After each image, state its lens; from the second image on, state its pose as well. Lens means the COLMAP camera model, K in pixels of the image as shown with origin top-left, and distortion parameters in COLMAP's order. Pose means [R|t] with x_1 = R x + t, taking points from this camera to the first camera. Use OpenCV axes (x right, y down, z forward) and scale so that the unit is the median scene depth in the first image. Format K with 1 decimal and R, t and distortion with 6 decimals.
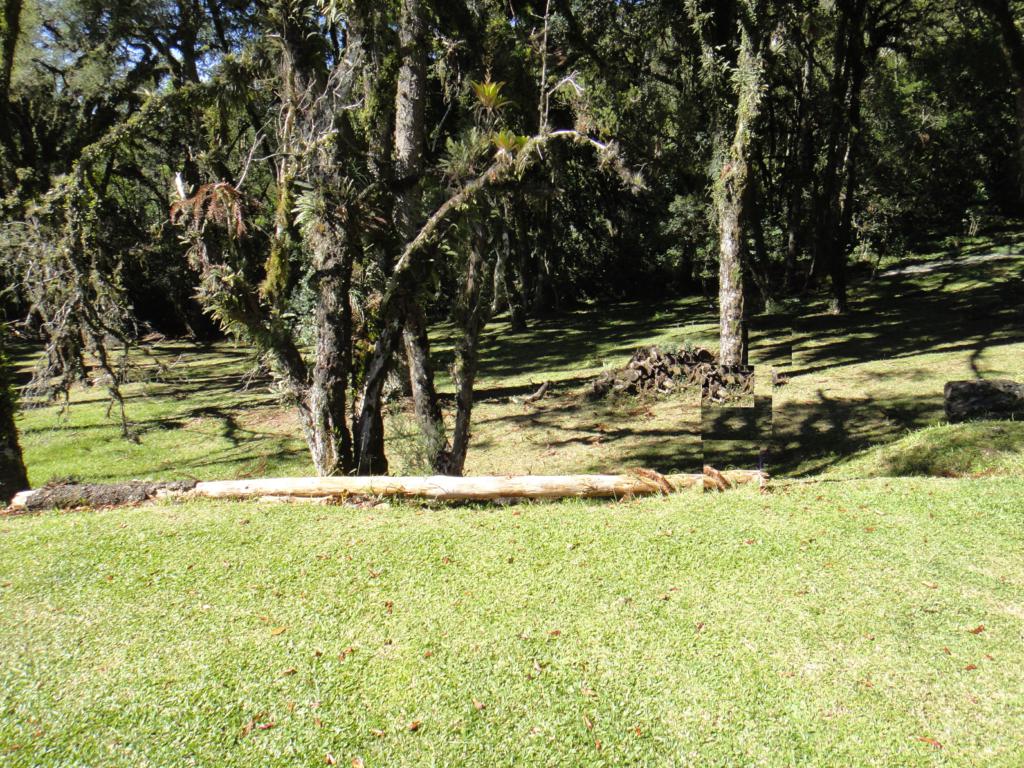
lens RADIAL K [[755.8, 0, 512.0], [0, 755.8, 384.0], [0, 0, 1]] dist [0.019119, 0.000841]
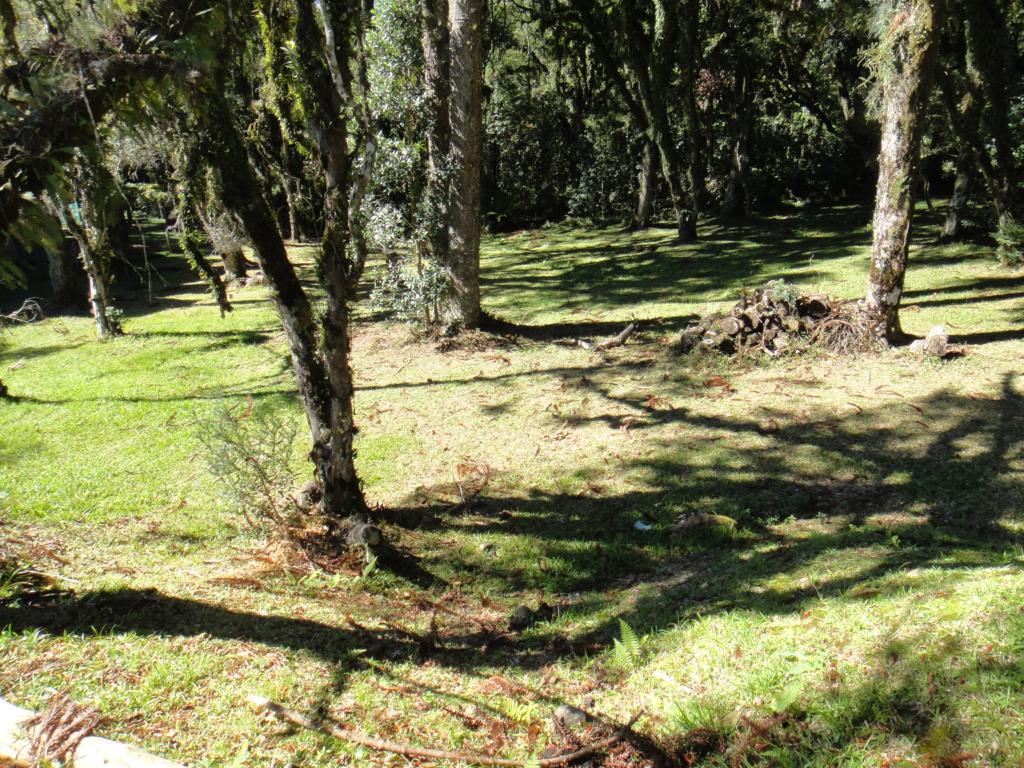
lens RADIAL K [[744.8, 0, 512.0], [0, 744.8, 384.0], [0, 0, 1]] dist [0.014491, 0.000275]
pose [[0.943722, 0.091233, -0.317909, 0.195345], [-0.043874, 0.987240, 0.153075, -0.058425], [0.327818, -0.130513, 0.935683, 0.244635]]
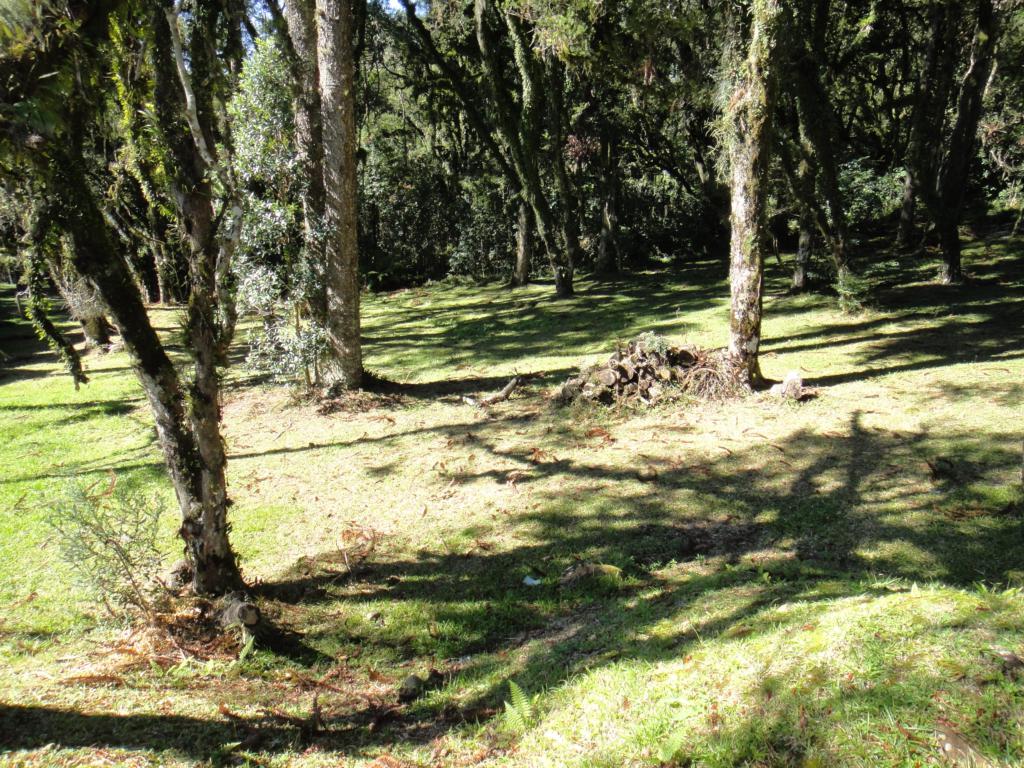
lens RADIAL K [[744.8, 0, 512.0], [0, 744.8, 384.0], [0, 0, 1]] dist [0.014491, 0.000275]
pose [[0.983395, 0.030094, -0.178963, 0.199813], [-0.016864, 0.997042, 0.074991, -0.060482], [0.180690, -0.070728, 0.980994, 0.245578]]
